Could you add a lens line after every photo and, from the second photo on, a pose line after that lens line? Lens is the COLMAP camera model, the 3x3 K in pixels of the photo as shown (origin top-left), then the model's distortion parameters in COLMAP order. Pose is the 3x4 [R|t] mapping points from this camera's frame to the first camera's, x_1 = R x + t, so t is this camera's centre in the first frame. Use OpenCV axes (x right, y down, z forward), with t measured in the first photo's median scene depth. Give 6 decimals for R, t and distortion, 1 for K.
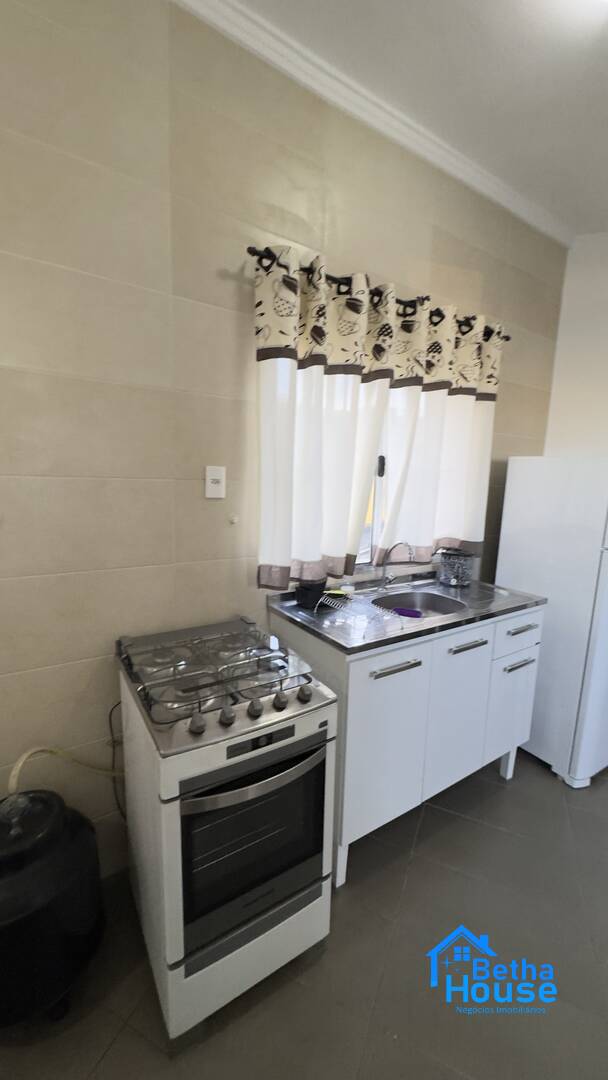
lens RADIAL K [[431.8, 0, 305.6], [0, 431.8, 540.6], [0, 0, 1]] dist [-0.003389, 0.000337]
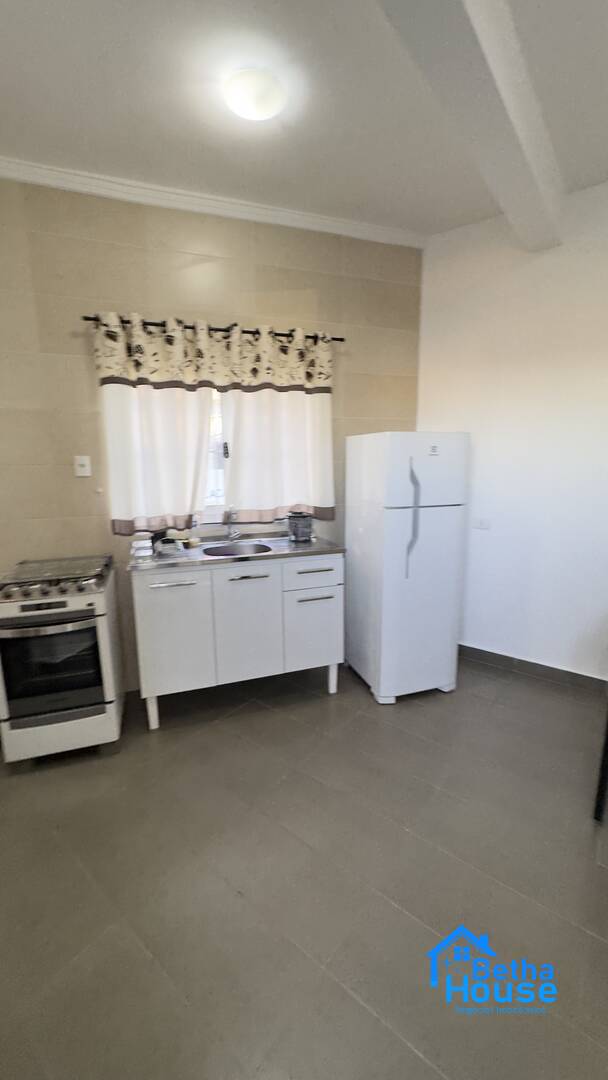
lens RADIAL K [[431.8, 0, 302.4], [0, 431.8, 540.6], [0, 0, 1]] dist [-0.003389, 0.000337]
pose [[0.968795, 0.001068, -0.247861, 0.802743], [0.005058, 0.999697, 0.024078, 0.085103], [0.247811, -0.024580, 0.968496, -0.275068]]
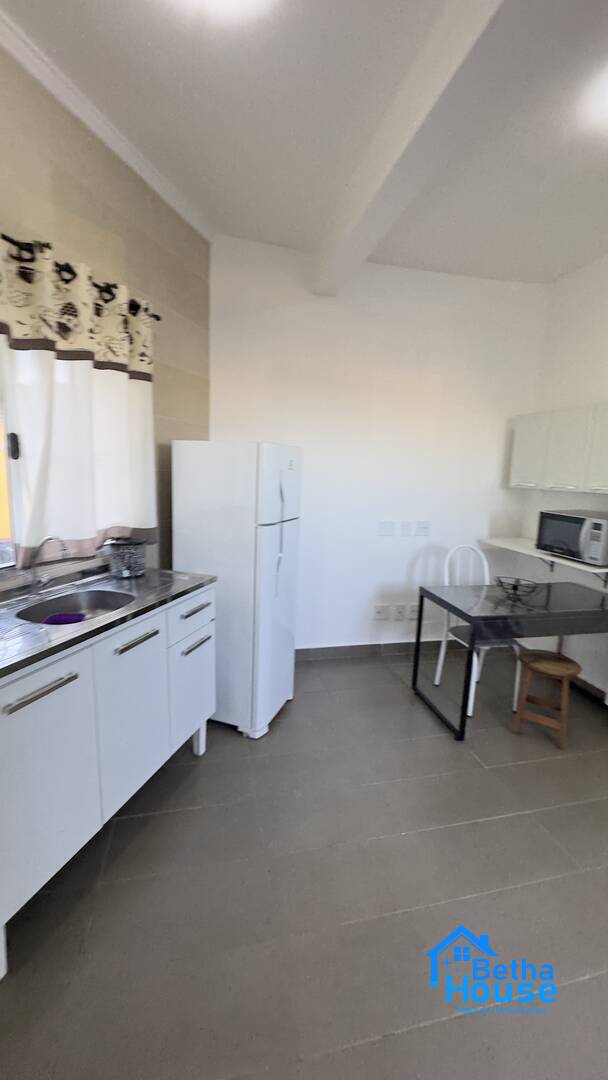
lens RADIAL K [[431.8, 0, 306.9], [0, 431.8, 540.8], [0, 0, 1]] dist [-0.003389, 0.000337]
pose [[0.784345, -0.105045, 0.611366, 0.101459], [0.084166, 0.994465, 0.062889, -0.000515], [-0.614588, 0.002130, 0.788845, 0.028862]]
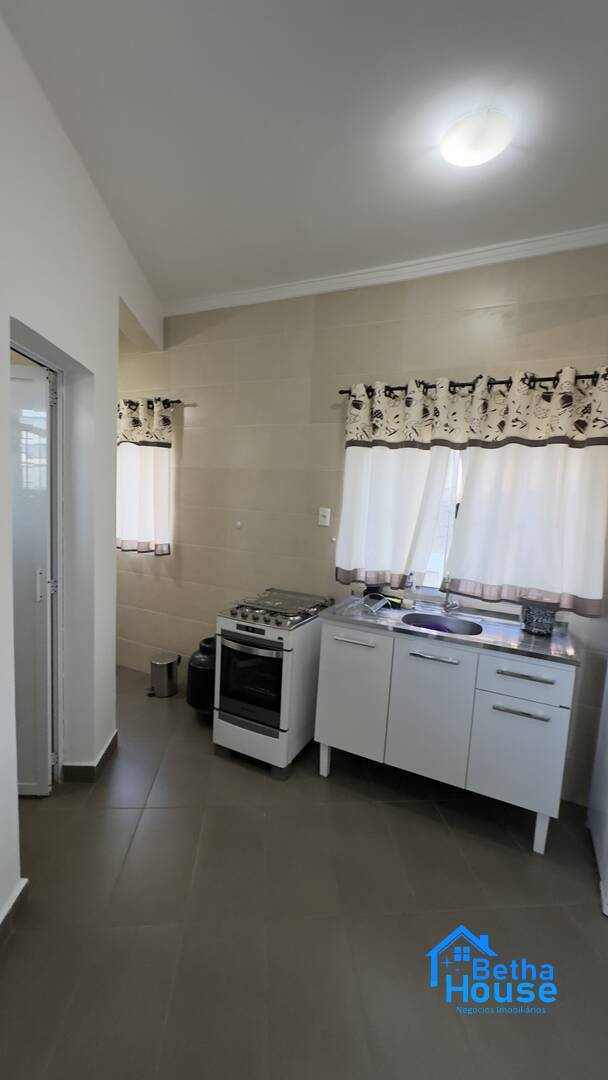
lens RADIAL K [[431.8, 0, 304.0], [0, 431.8, 539.1], [0, 0, 1]] dist [-0.003389, 0.000337]
pose [[0.506414, 0.079777, -0.858592, 1.091105], [-0.168519, 0.985668, -0.007811, -0.012733], [0.845663, 0.148644, 0.512600, 0.015630]]
